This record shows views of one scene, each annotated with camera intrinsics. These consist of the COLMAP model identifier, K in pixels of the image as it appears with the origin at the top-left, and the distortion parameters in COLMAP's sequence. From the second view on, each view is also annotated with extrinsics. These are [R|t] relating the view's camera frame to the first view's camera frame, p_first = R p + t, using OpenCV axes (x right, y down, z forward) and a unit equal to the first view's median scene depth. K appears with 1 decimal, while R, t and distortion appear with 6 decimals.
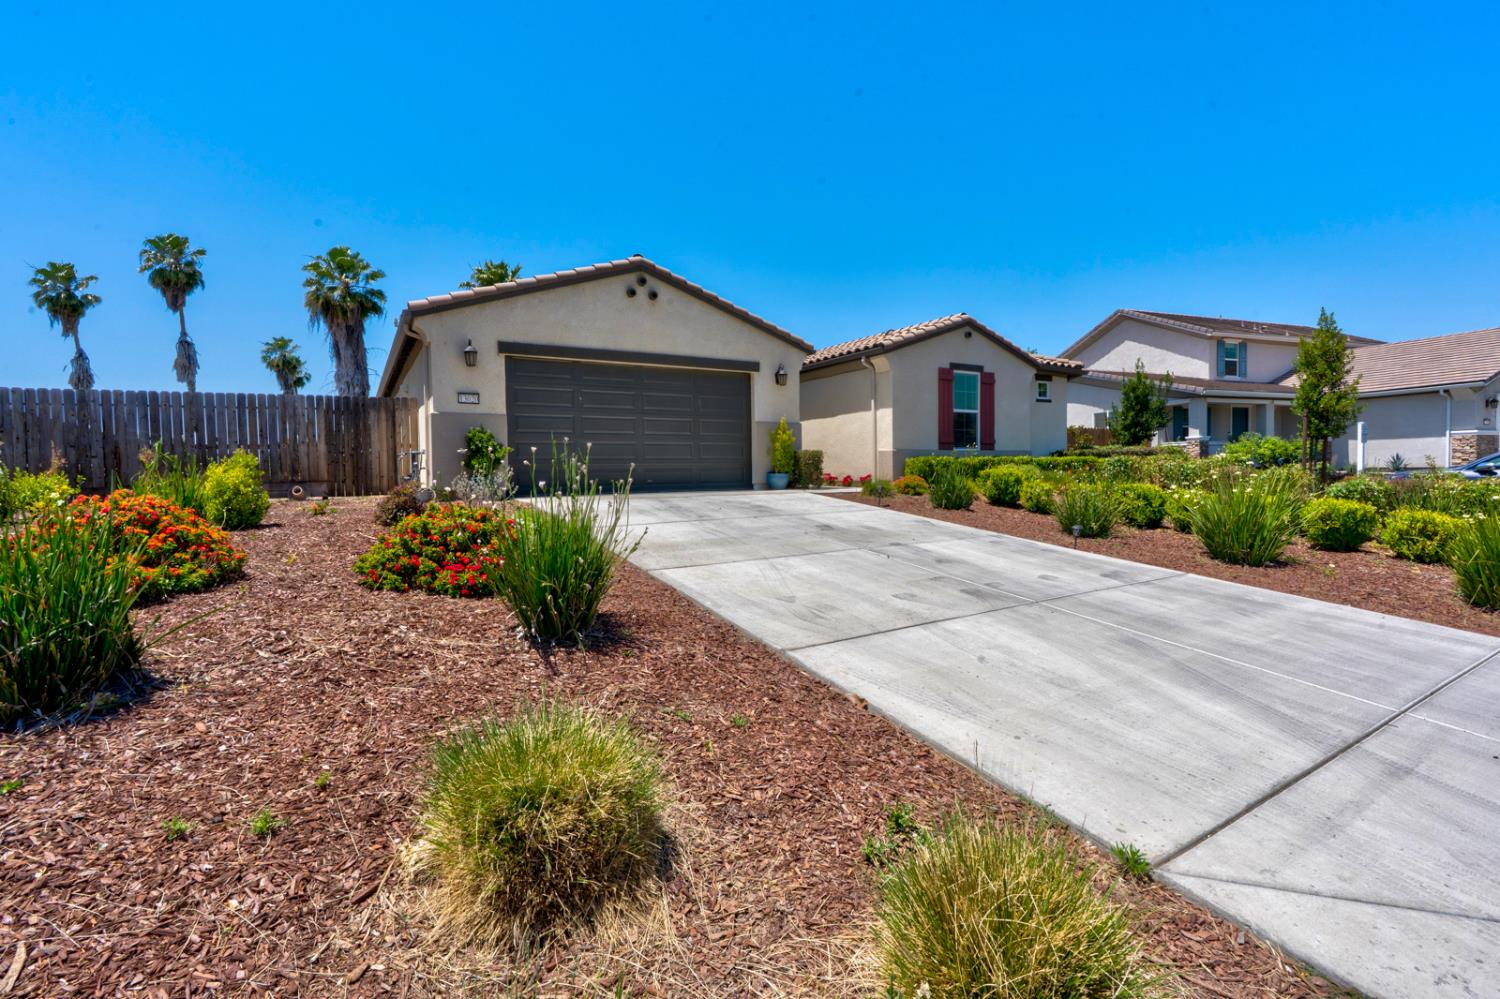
lens RADIAL K [[676.9, 0, 761.1], [0, 676.9, 500.8], [0, 0, 1]] dist [-0.002399, 0.000209]
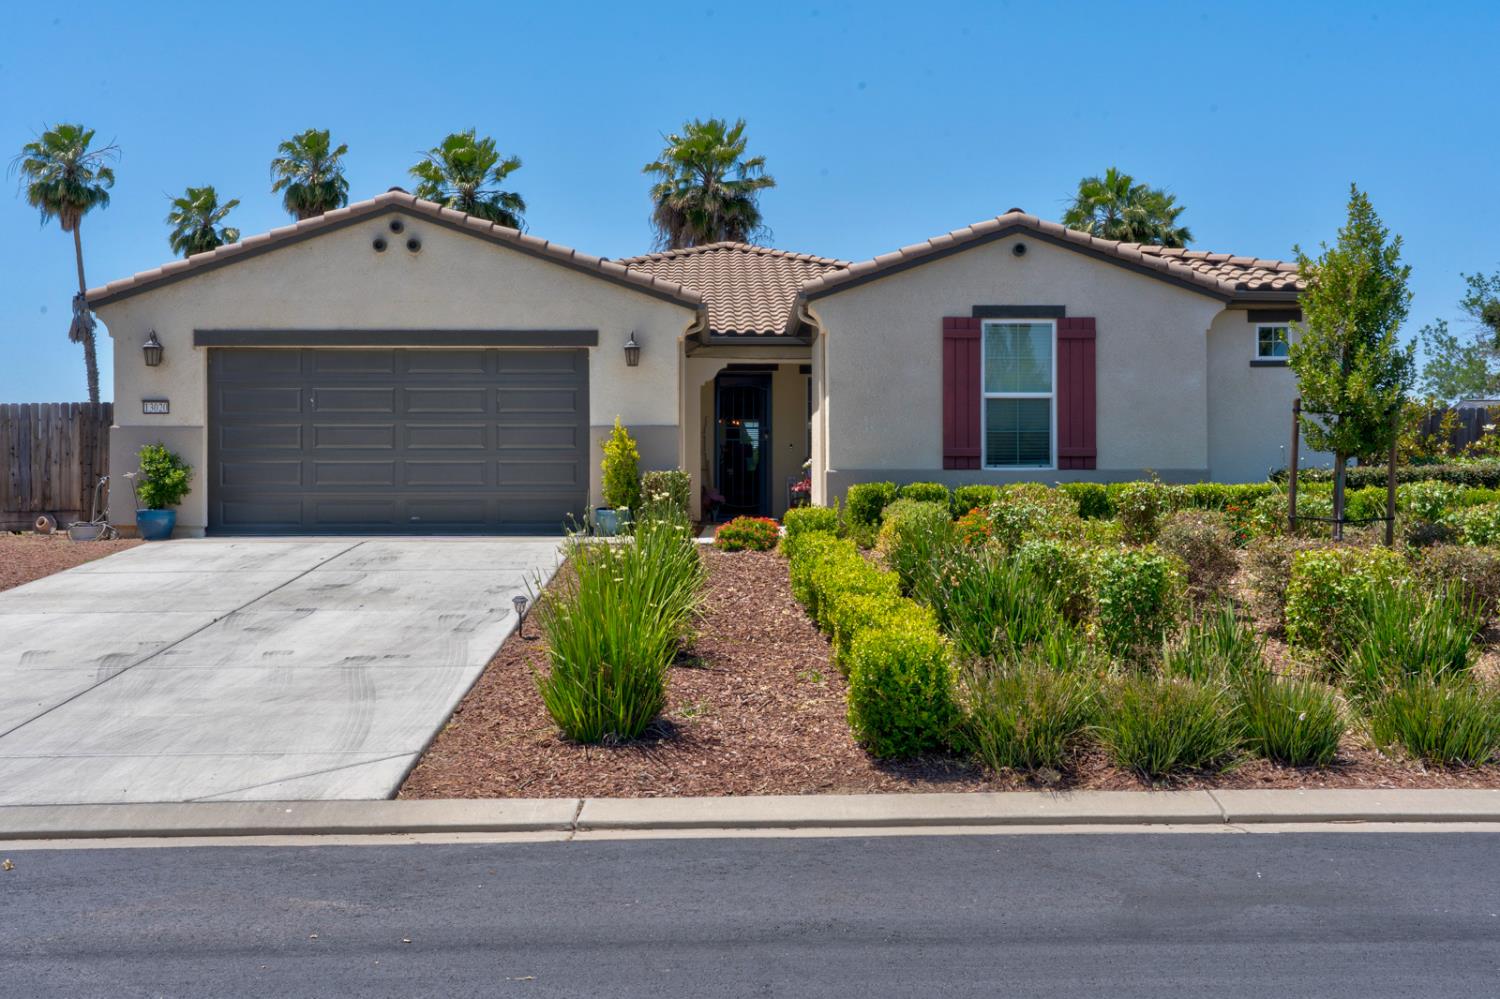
lens RADIAL K [[1462.9, 0, 747.2], [0, 1462.9, 503.6], [0, 0, 1]] dist [0.023248, 0.000000]
pose [[0.868393, 0.013968, -0.495679, 0.701539], [-0.030798, 0.999193, -0.025801, -0.013958], [0.494919, 0.037671, 0.868122, -0.080690]]
